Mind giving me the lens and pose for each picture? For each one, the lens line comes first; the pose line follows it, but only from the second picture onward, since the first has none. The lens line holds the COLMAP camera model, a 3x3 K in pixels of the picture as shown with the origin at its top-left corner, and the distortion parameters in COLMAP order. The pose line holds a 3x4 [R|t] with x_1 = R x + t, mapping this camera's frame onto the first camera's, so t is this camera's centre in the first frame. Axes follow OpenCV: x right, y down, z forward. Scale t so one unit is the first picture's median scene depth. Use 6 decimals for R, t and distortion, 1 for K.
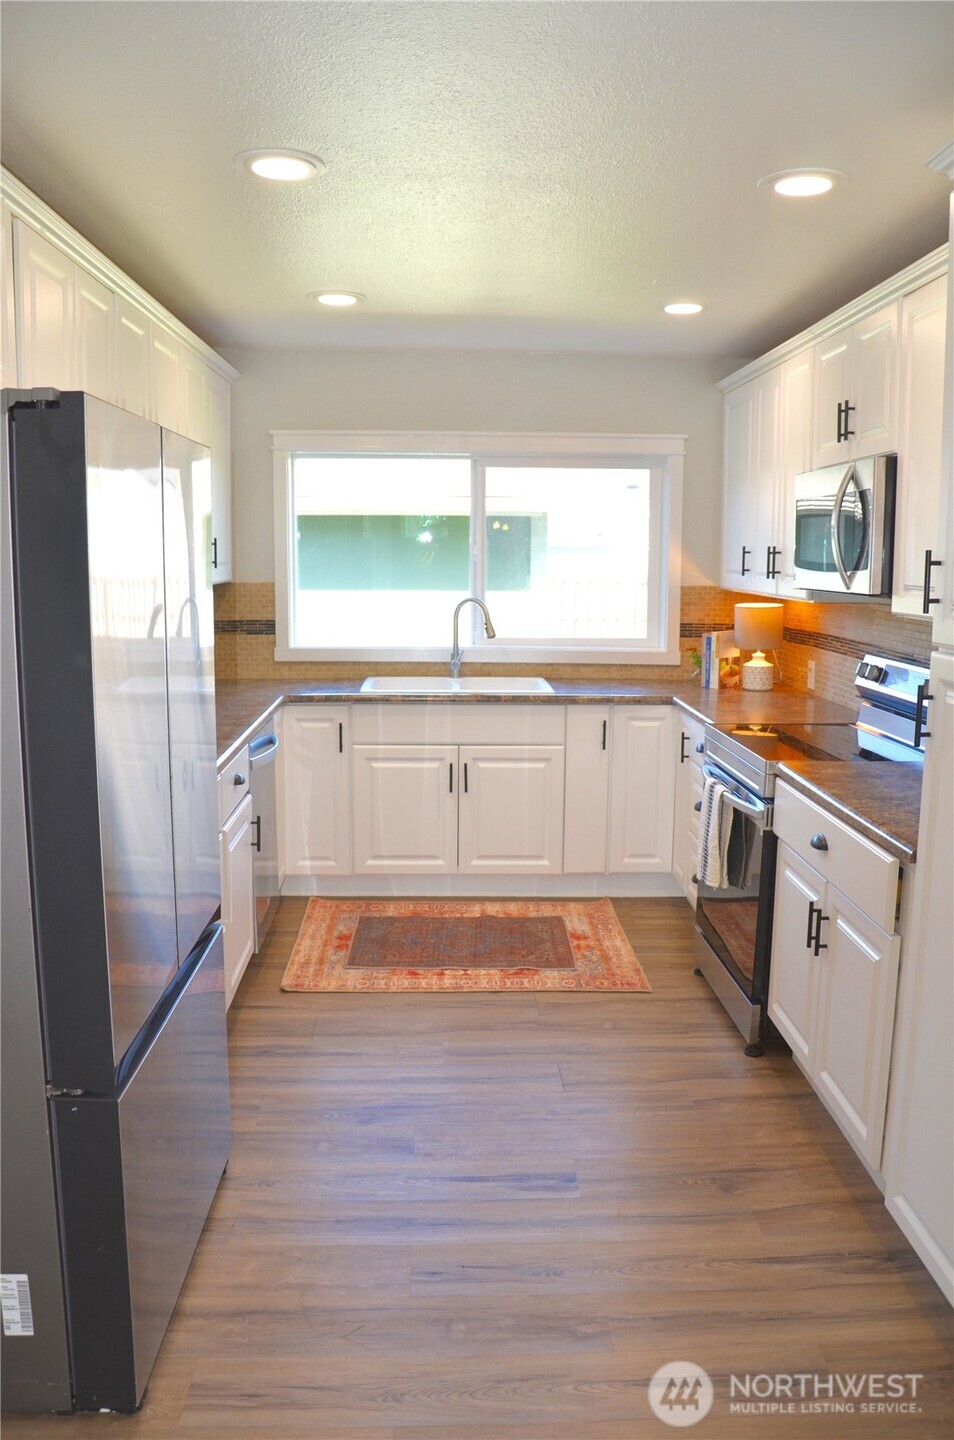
lens RADIAL K [[1161.2, 0, 477.0], [0, 1161.2, 720.0], [0, 0, 1]] dist [-0.136207, 0.102667]
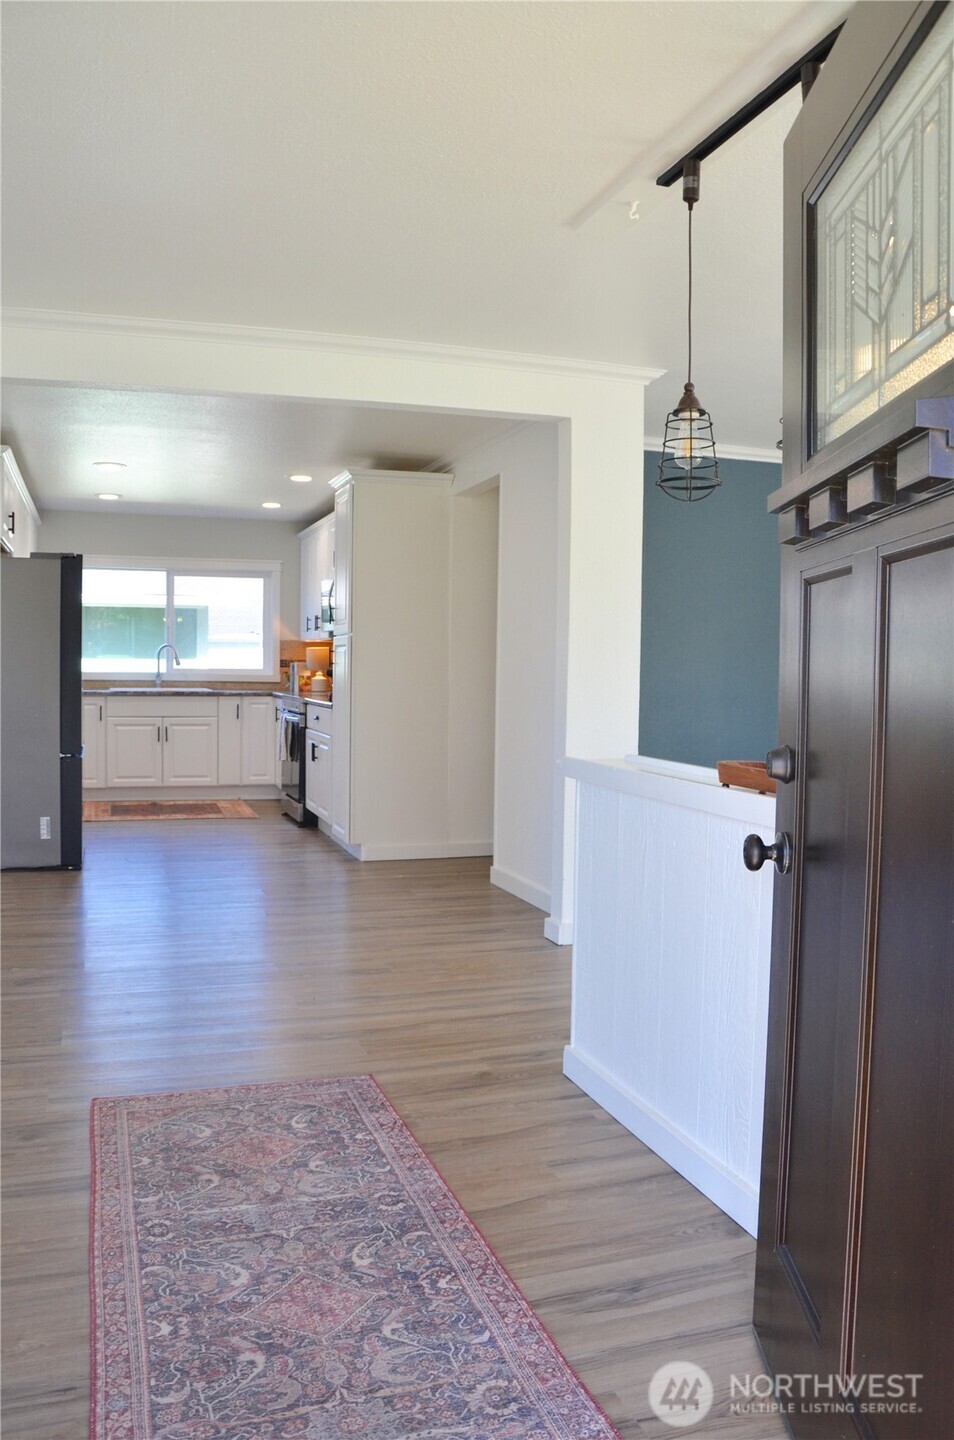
lens RADIAL K [[1161.2, 0, 477.0], [0, 1161.2, 720.0], [0, 0, 1]] dist [-0.136207, 0.102667]
pose [[0.958578, -0.008188, 0.284713, -0.060988], [0.034246, 0.995649, -0.086667, 0.214989], [-0.282764, 0.092828, 0.954687, -1.005313]]
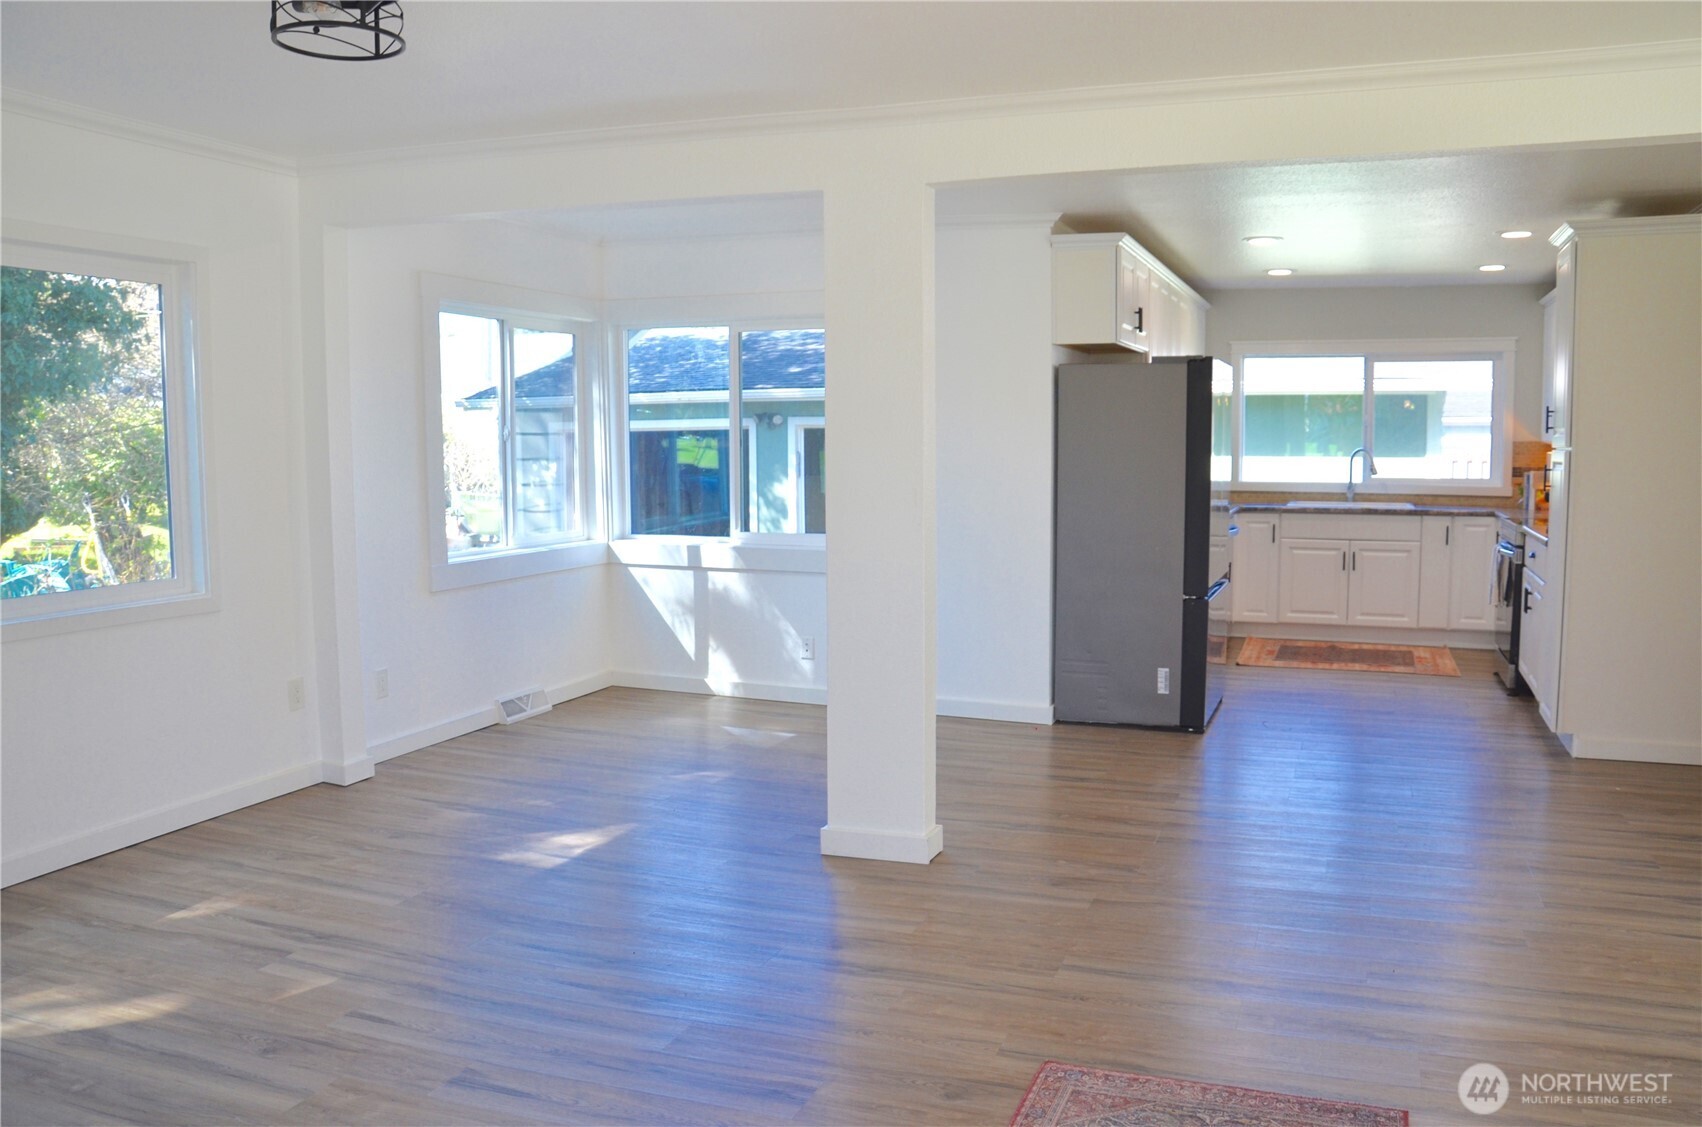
lens RADIAL K [[1362.2, 0, 851.0], [0, 1362.2, 563.5], [0, 0, 1]] dist [-0.147341, 0.114004]
pose [[0.922865, 0.024716, -0.384331, 0.058484], [-0.044605, 0.998082, -0.042920, 0.163925], [0.382533, 0.056753, 0.922197, -0.944166]]
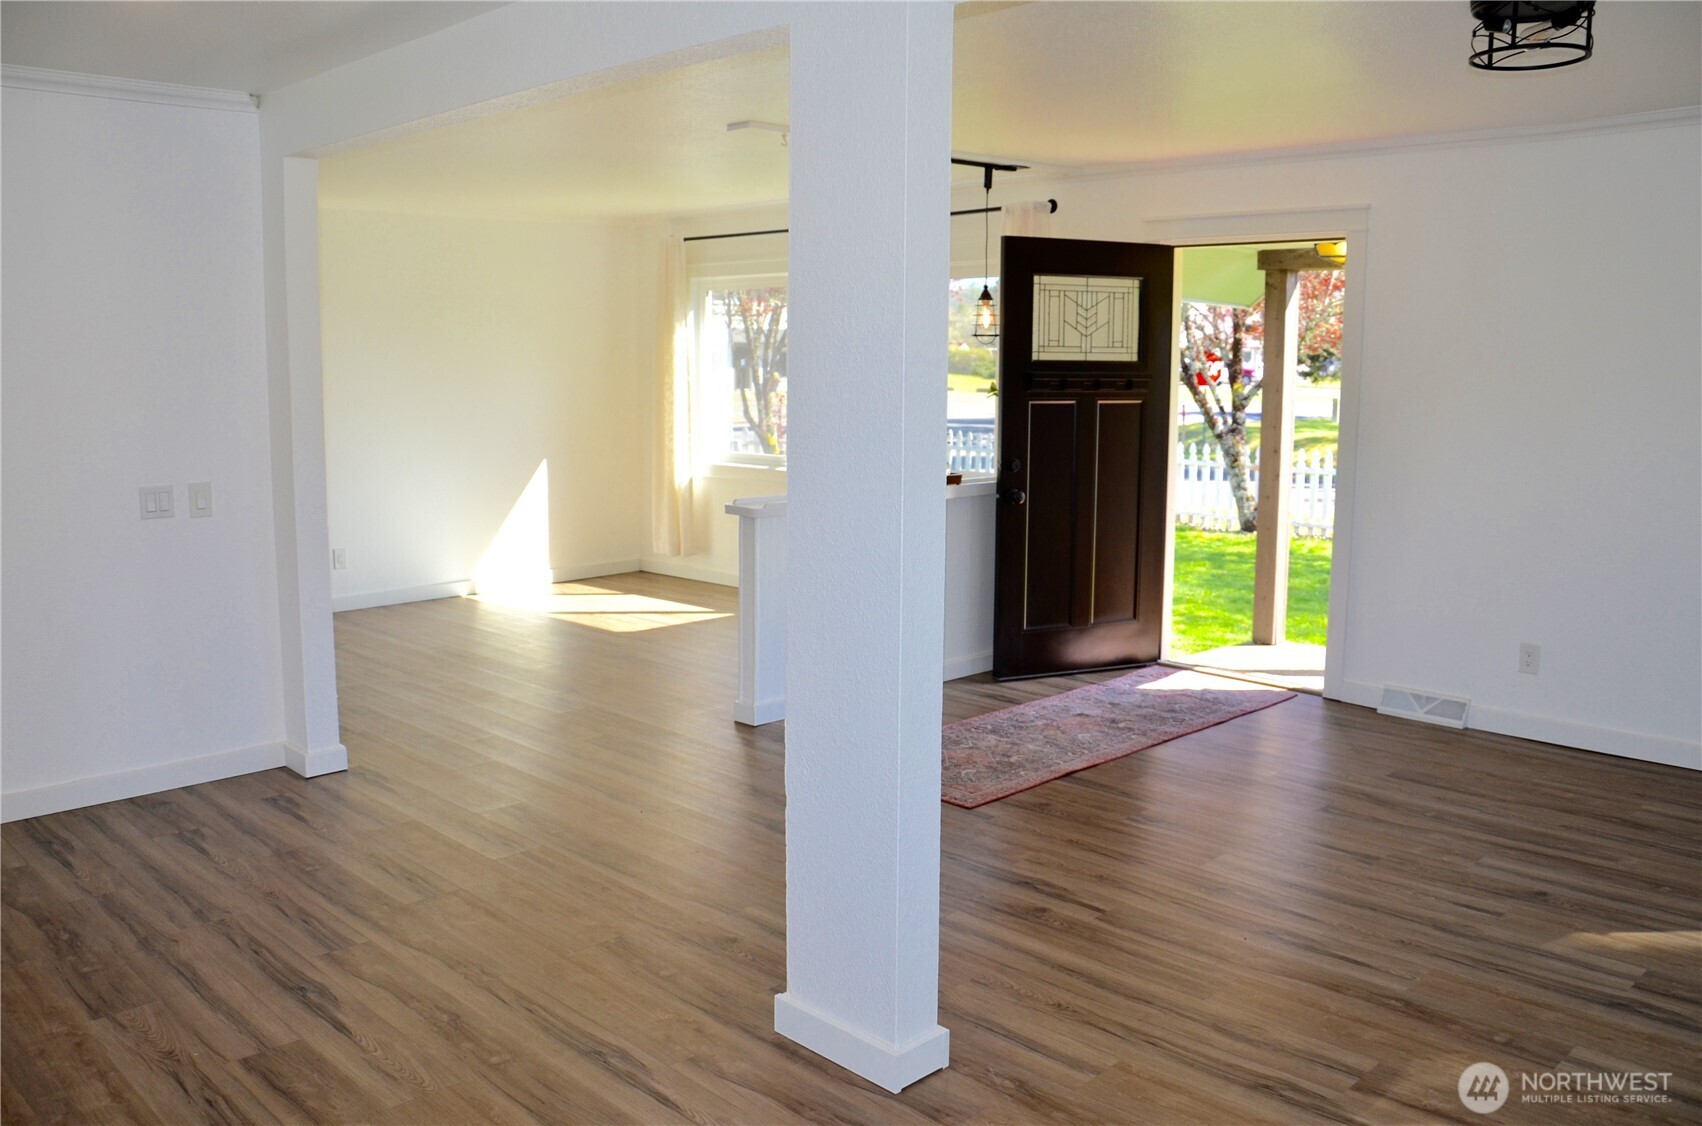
lens RADIAL K [[1372.5, 0, 851.0], [0, 1372.5, 563.0], [0, 0, 1]] dist [-0.136207, 0.102667]
pose [[-0.674629, -0.116100, 0.728969, -0.700878], [0.097120, 0.965008, 0.243573, -0.040477], [-0.731740, 0.235120, -0.639747, 0.289495]]
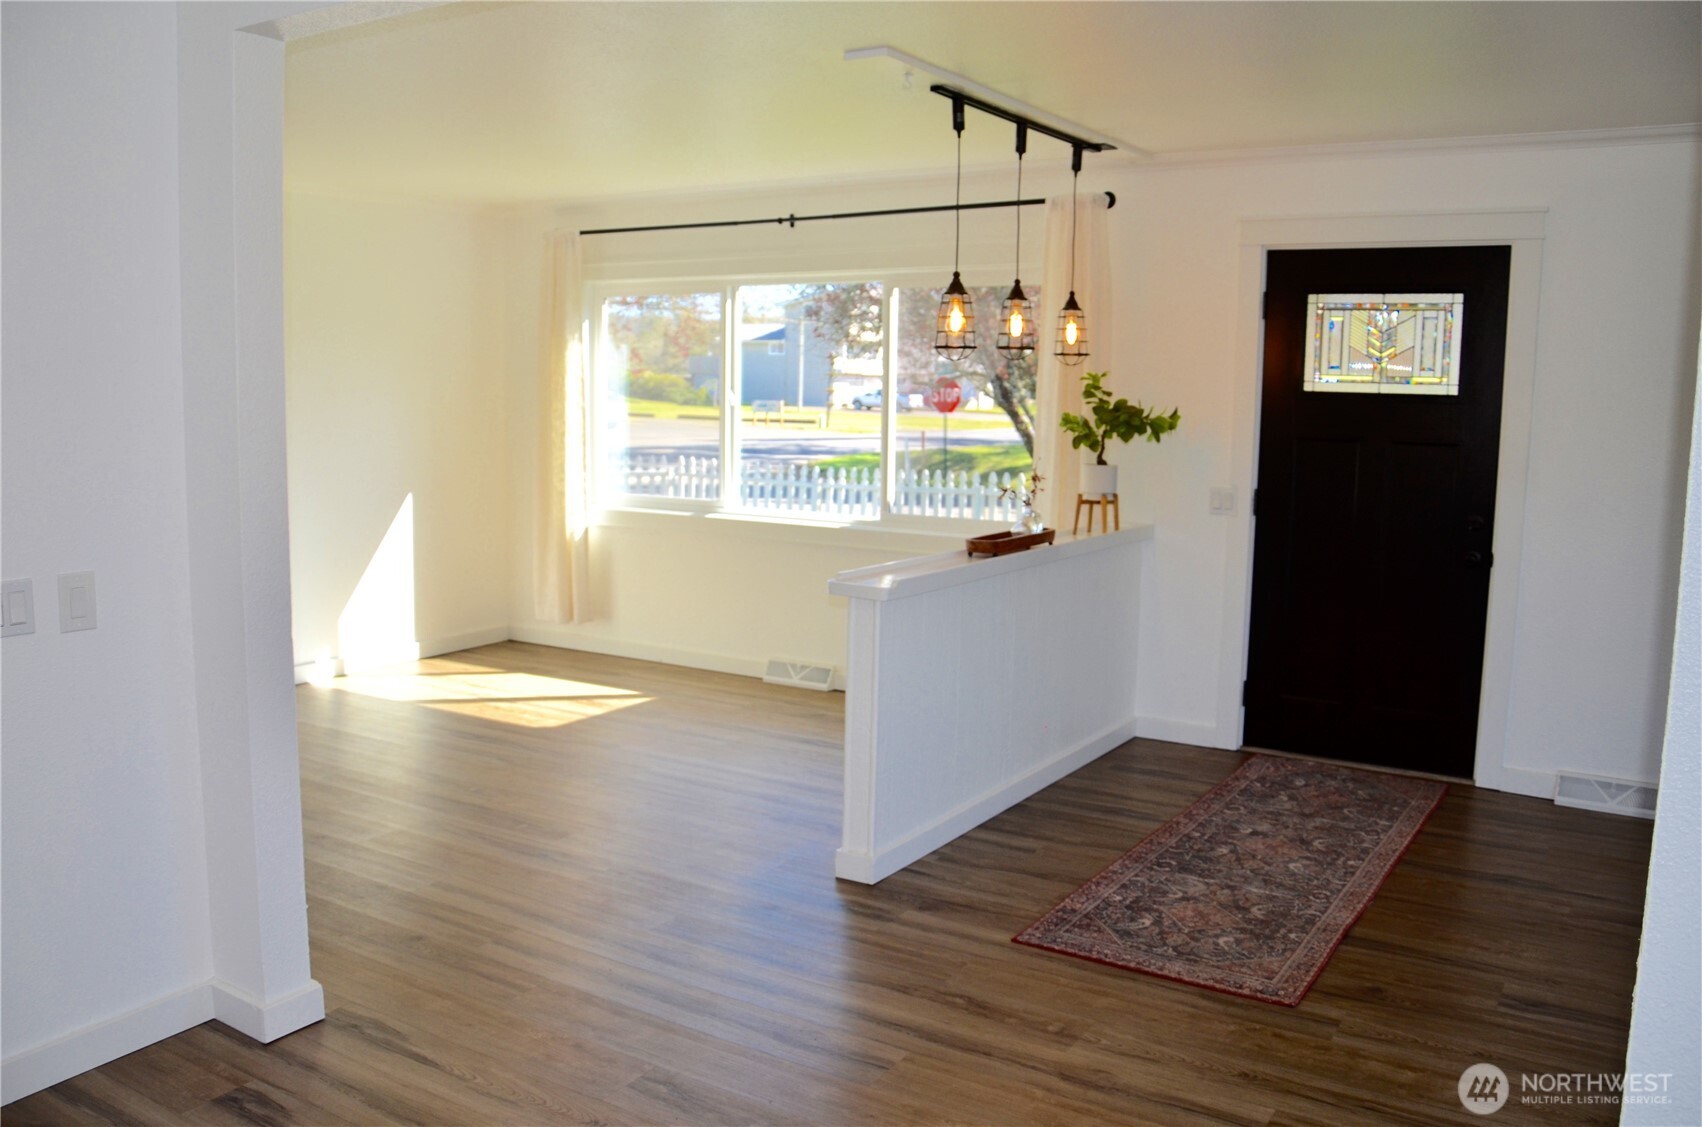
lens RADIAL K [[1362.2, 0, 851.0], [0, 1362.2, 563.5], [0, 0, 1]] dist [-0.147341, 0.114004]
pose [[-0.824121, -0.089414, 0.559312, -0.255697], [0.060930, 0.967737, 0.244483, -0.027832], [-0.563128, 0.235563, -0.792084, 0.259445]]
